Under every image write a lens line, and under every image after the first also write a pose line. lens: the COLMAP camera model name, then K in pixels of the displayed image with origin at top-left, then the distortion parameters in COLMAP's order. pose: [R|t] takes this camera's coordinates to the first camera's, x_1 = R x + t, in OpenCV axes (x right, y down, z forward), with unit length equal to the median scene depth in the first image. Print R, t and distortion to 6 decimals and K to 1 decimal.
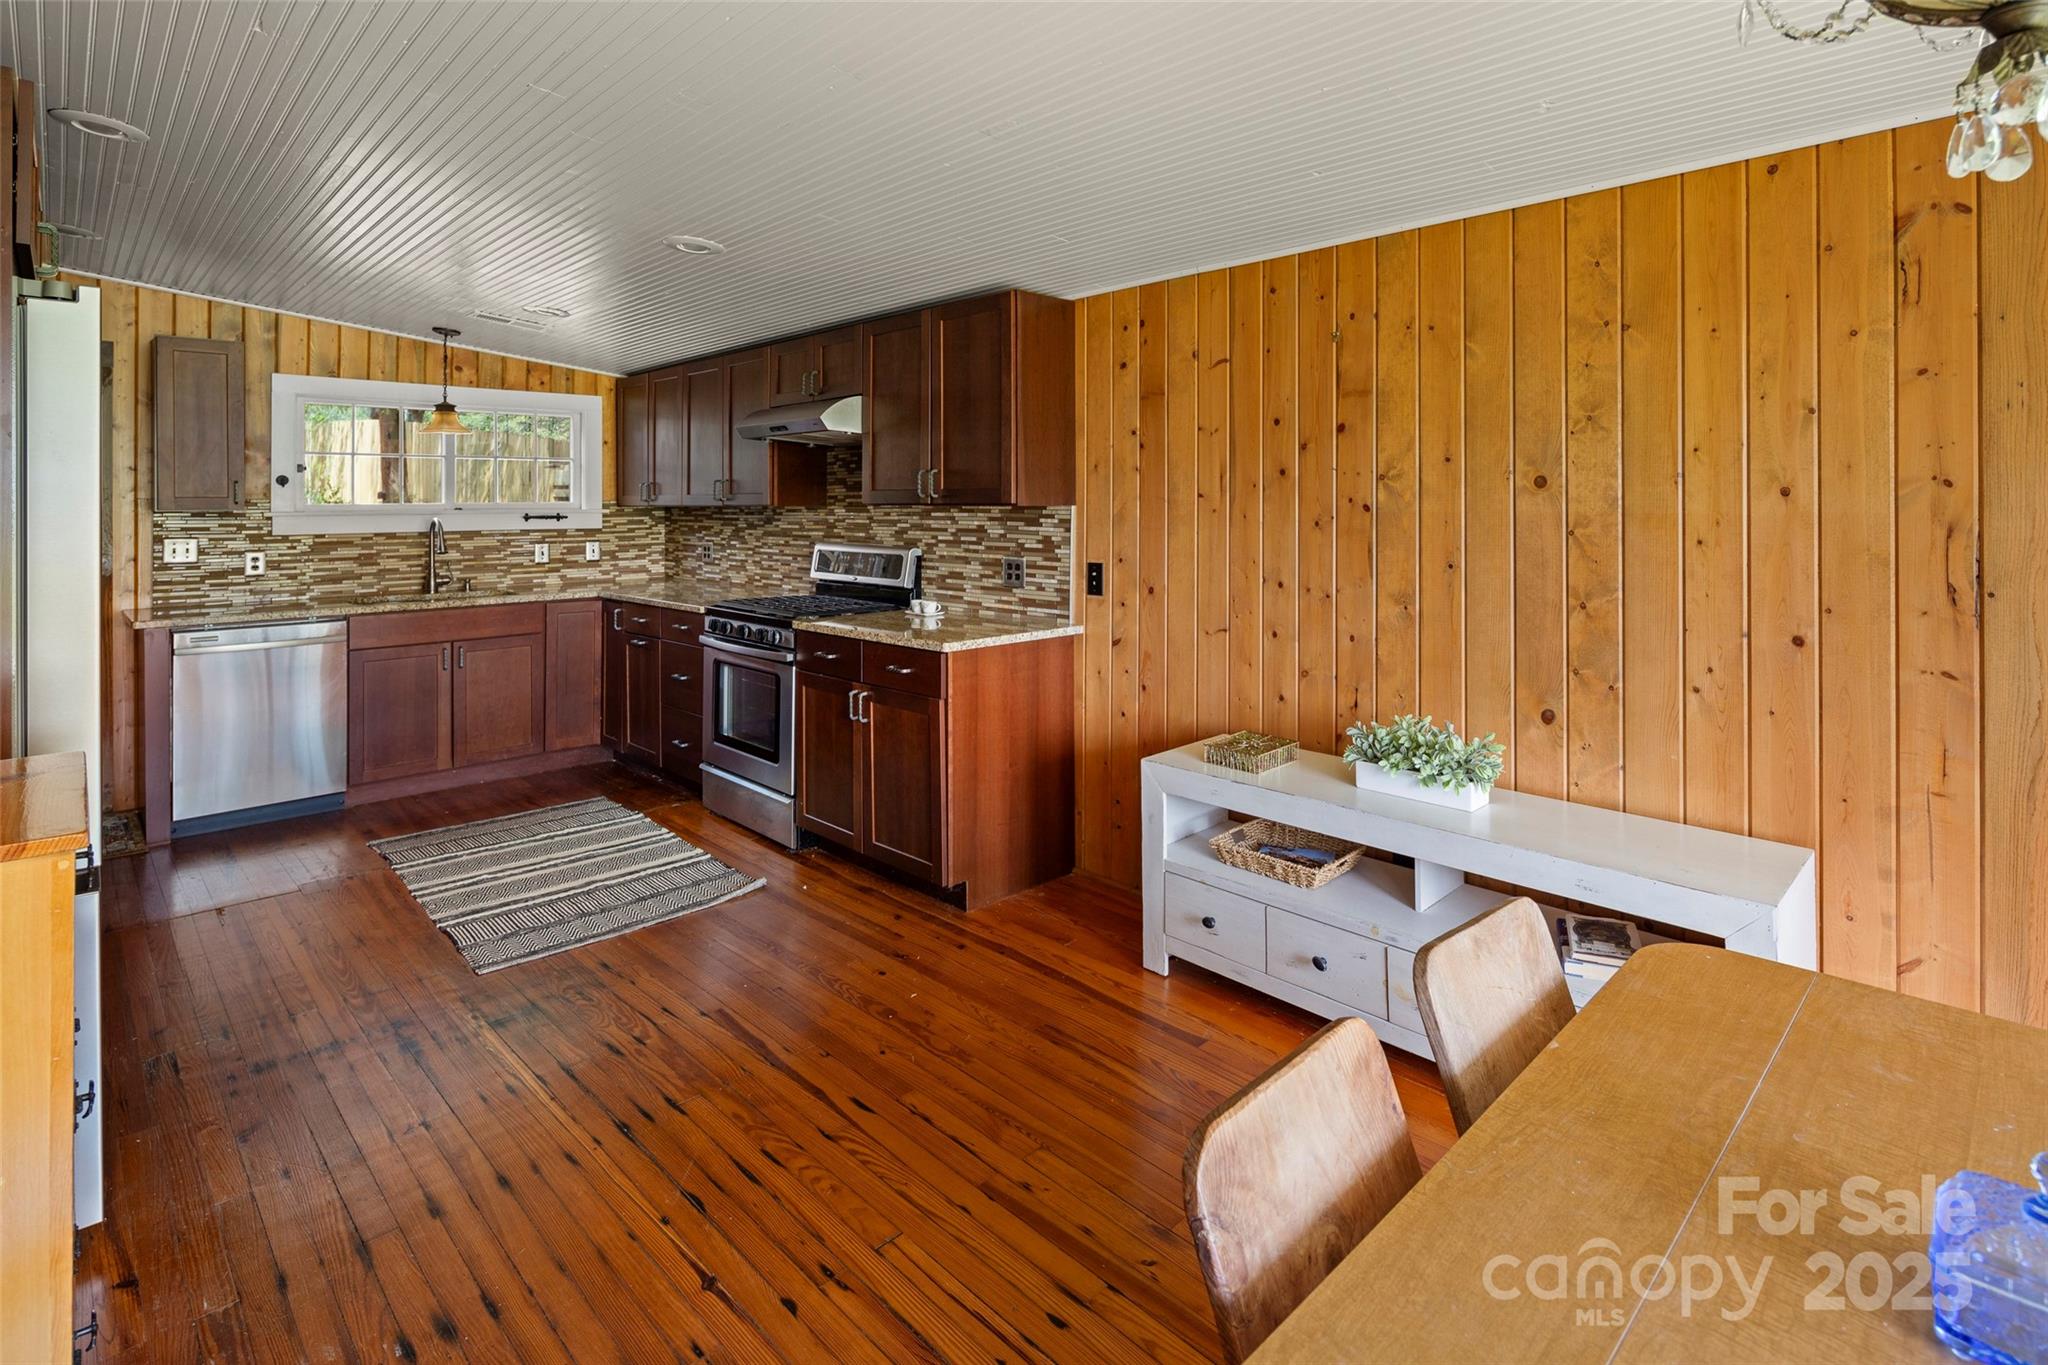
lens RADIAL K [[998.9, 0, 1037.0], [0, 998.9, 502.4], [0, 0, 1]] dist [0.004517, -0.005704]
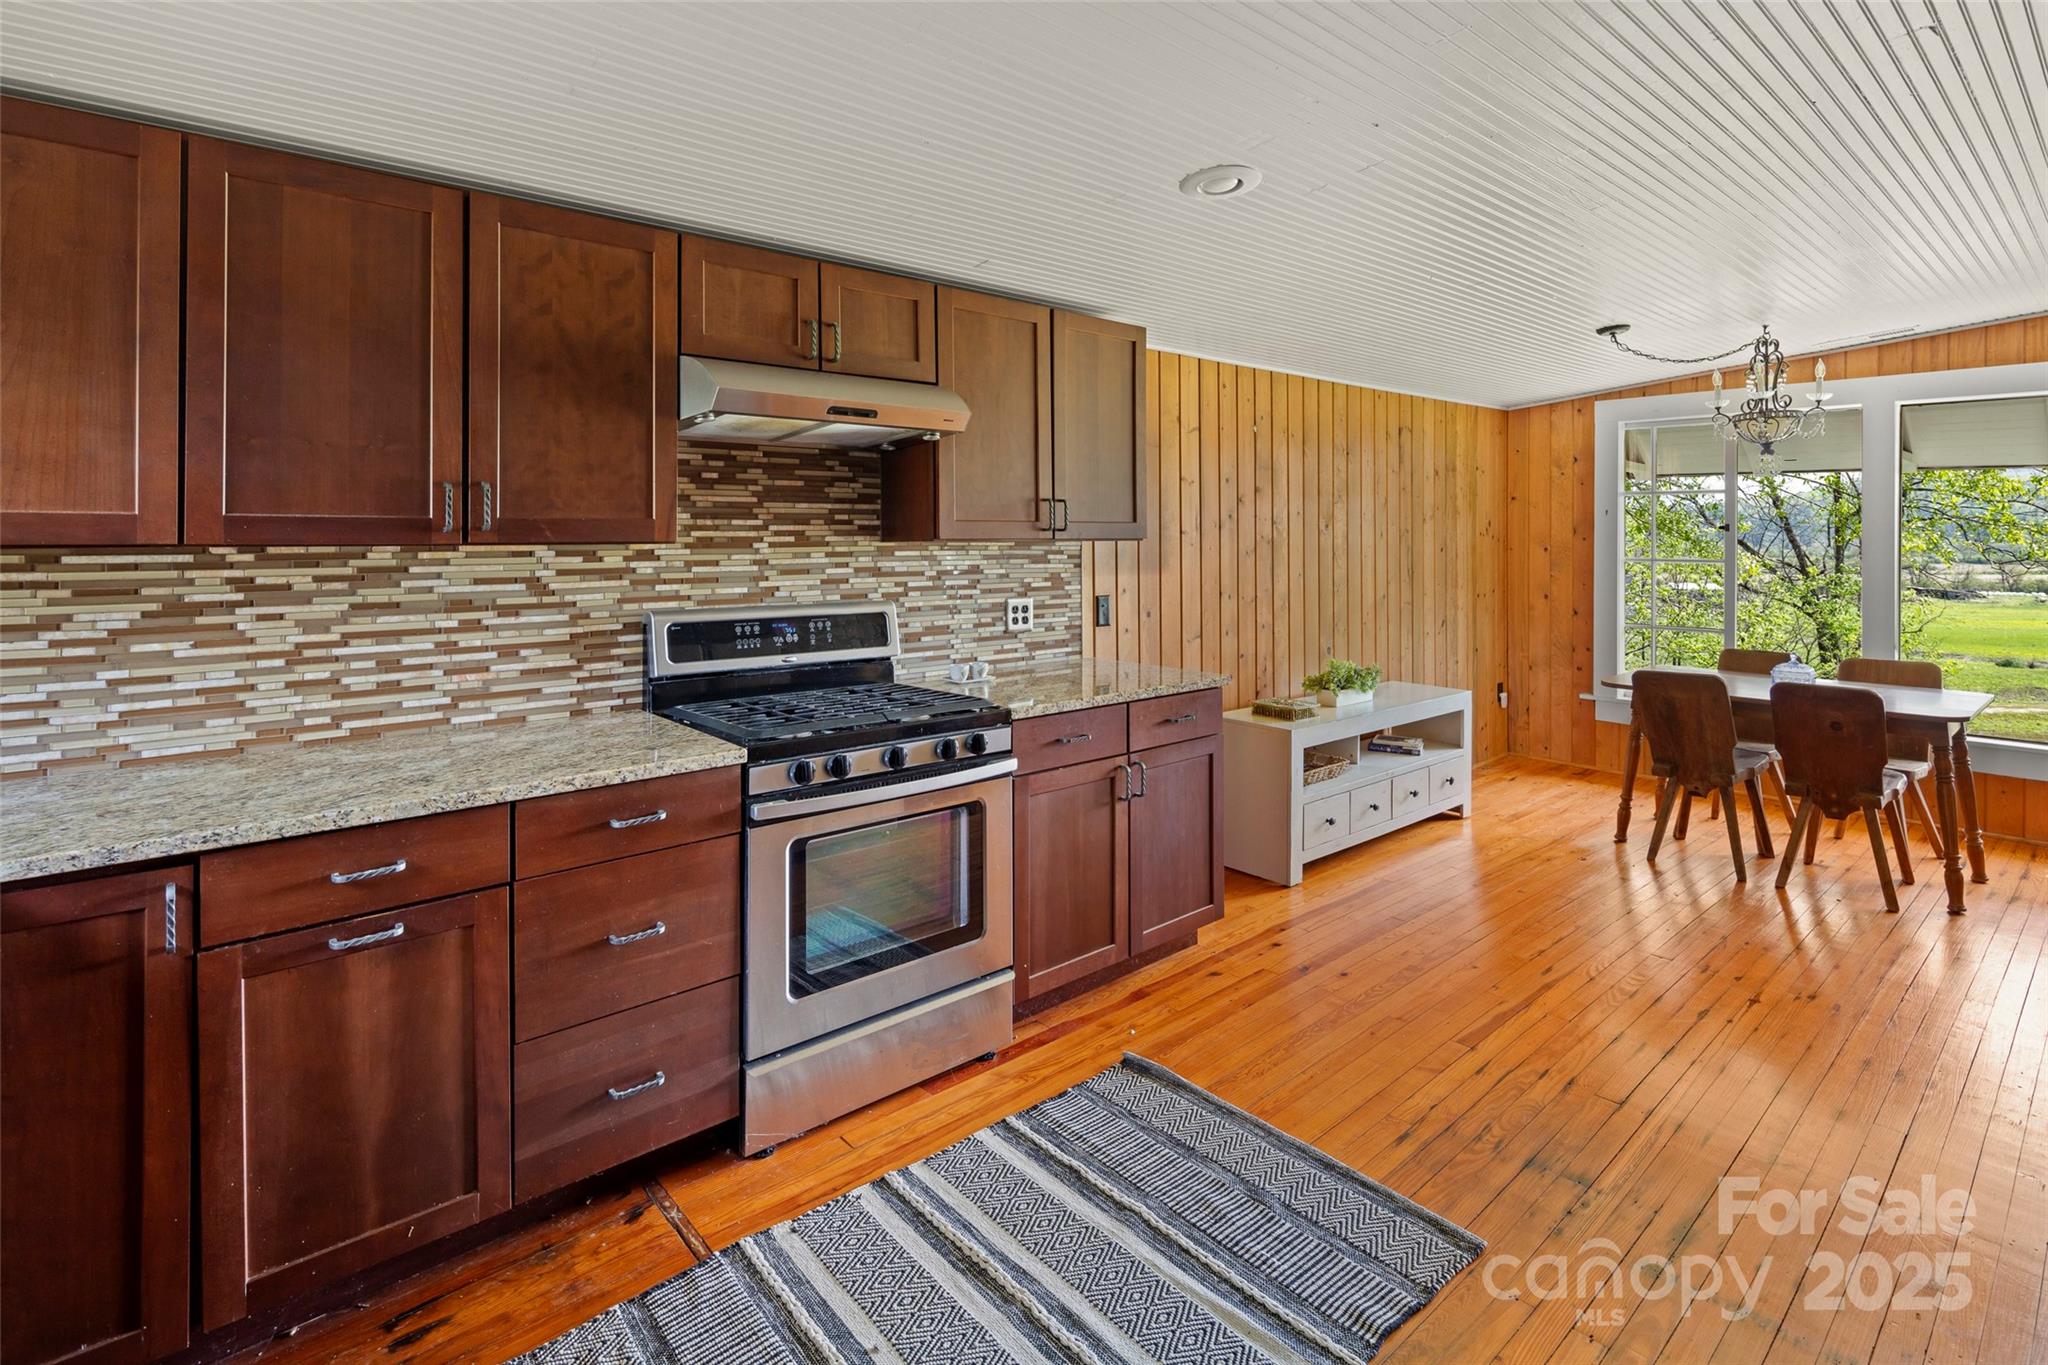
lens RADIAL K [[998.9, 0, 1029.5], [0, 998.9, 543.6], [0, 0, 1]] dist [0.004517, -0.005704]
pose [[0.058498, -0.012925, 0.998204, -0.754902], [-0.008049, 0.999878, 0.013418, -0.005568], [-0.998255, -0.008819, 0.058386, 0.772747]]
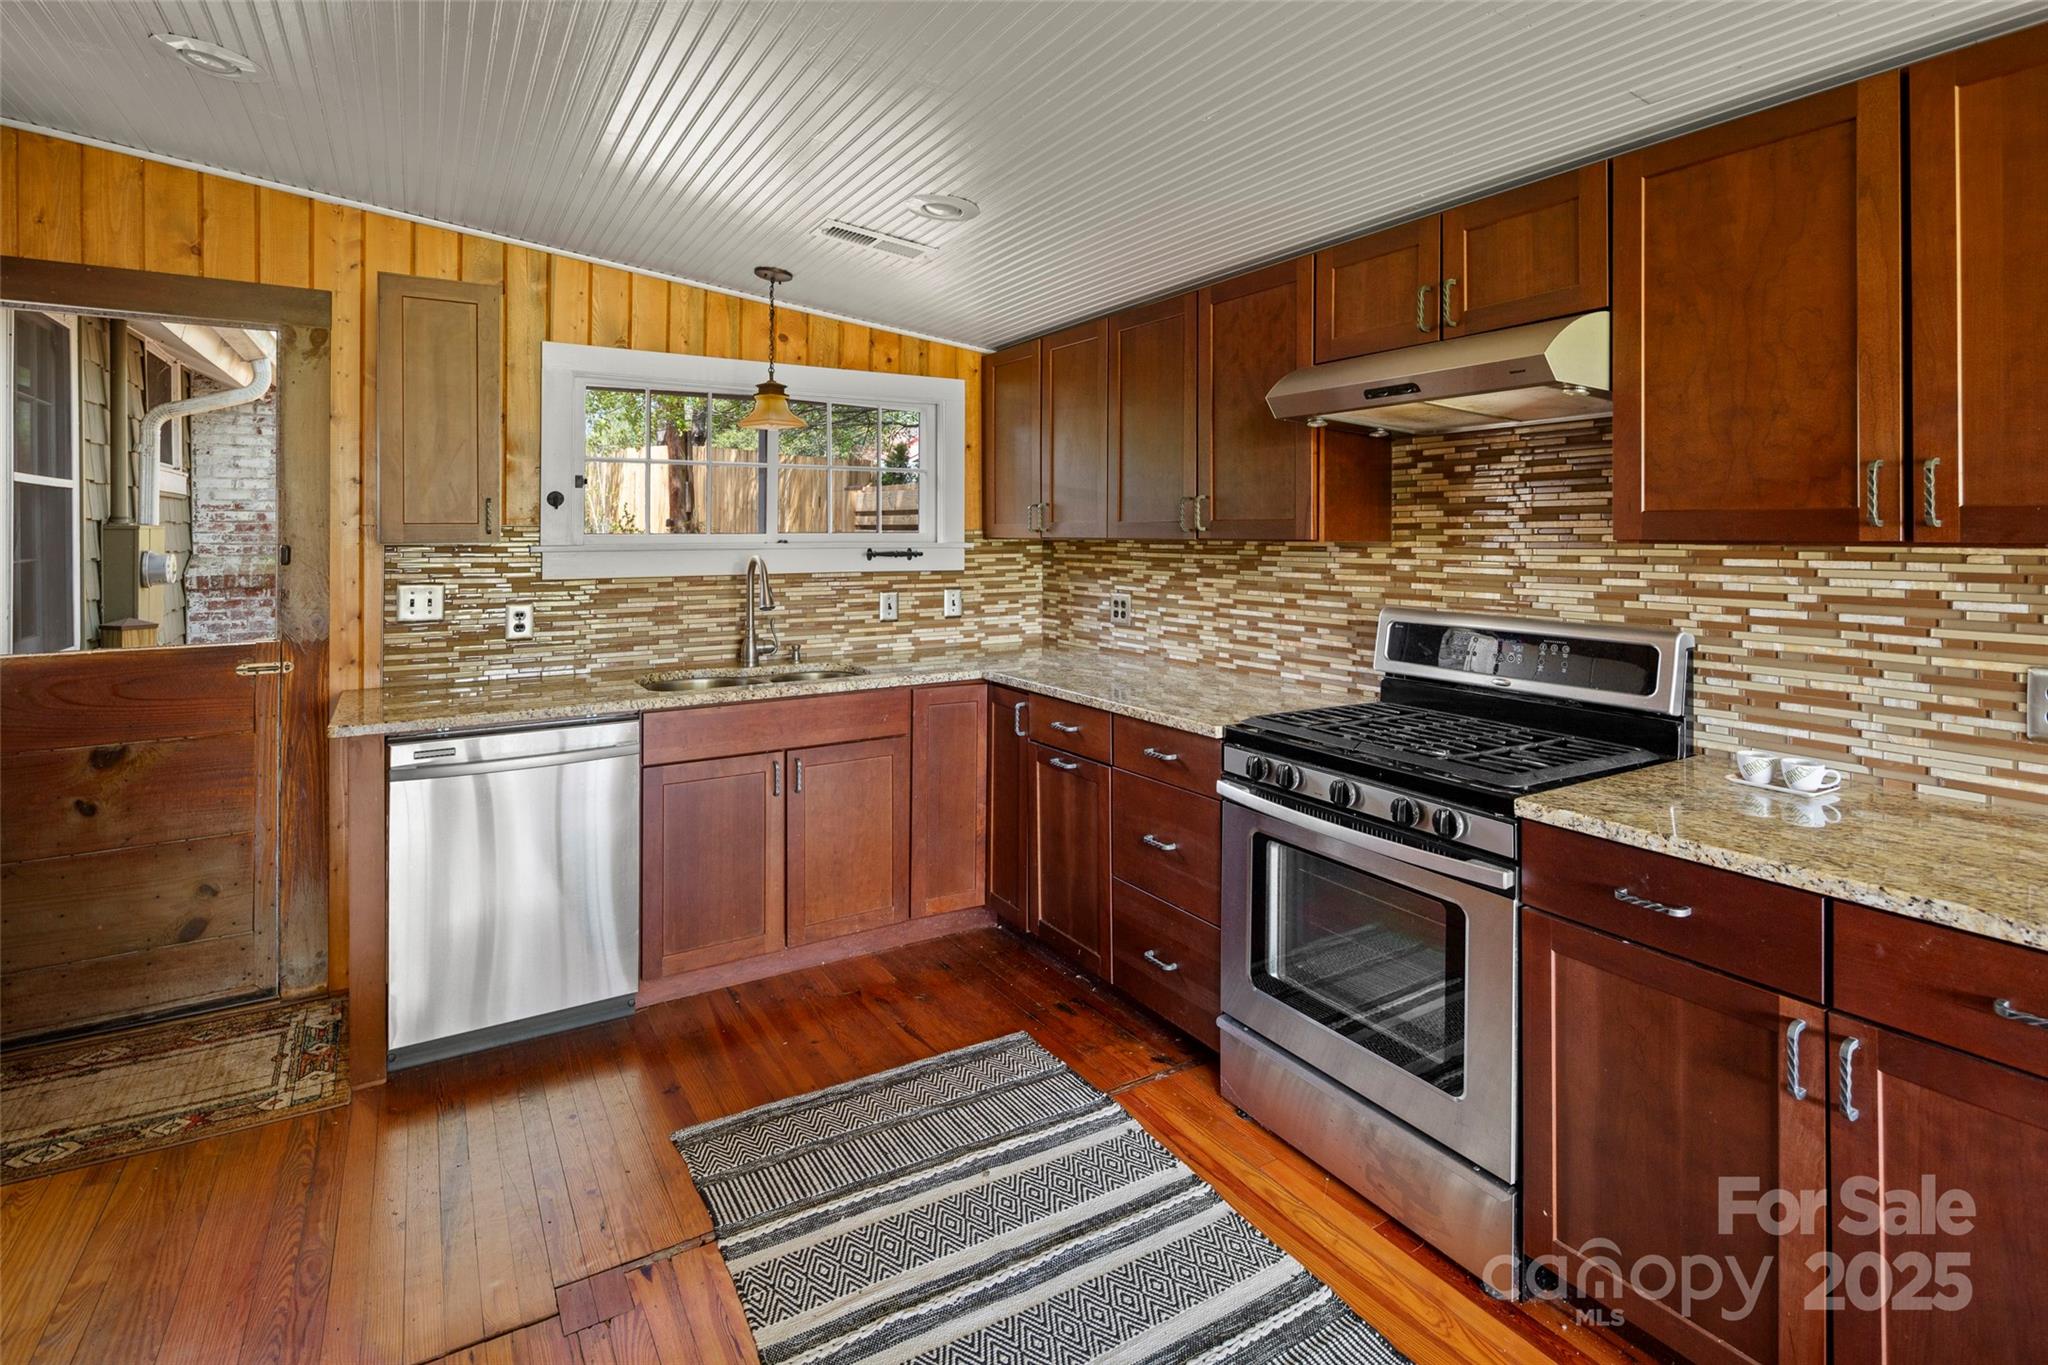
lens RADIAL K [[998.9, 0, 1031.9], [0, 998.9, 534.6], [0, 0, 1]] dist [0.004517, -0.005704]
pose [[0.974294, 0.004813, -0.225230, -0.288884], [-0.004315, 0.999987, 0.002702, -0.001035], [0.225240, -0.001661, 0.974302, 0.414421]]
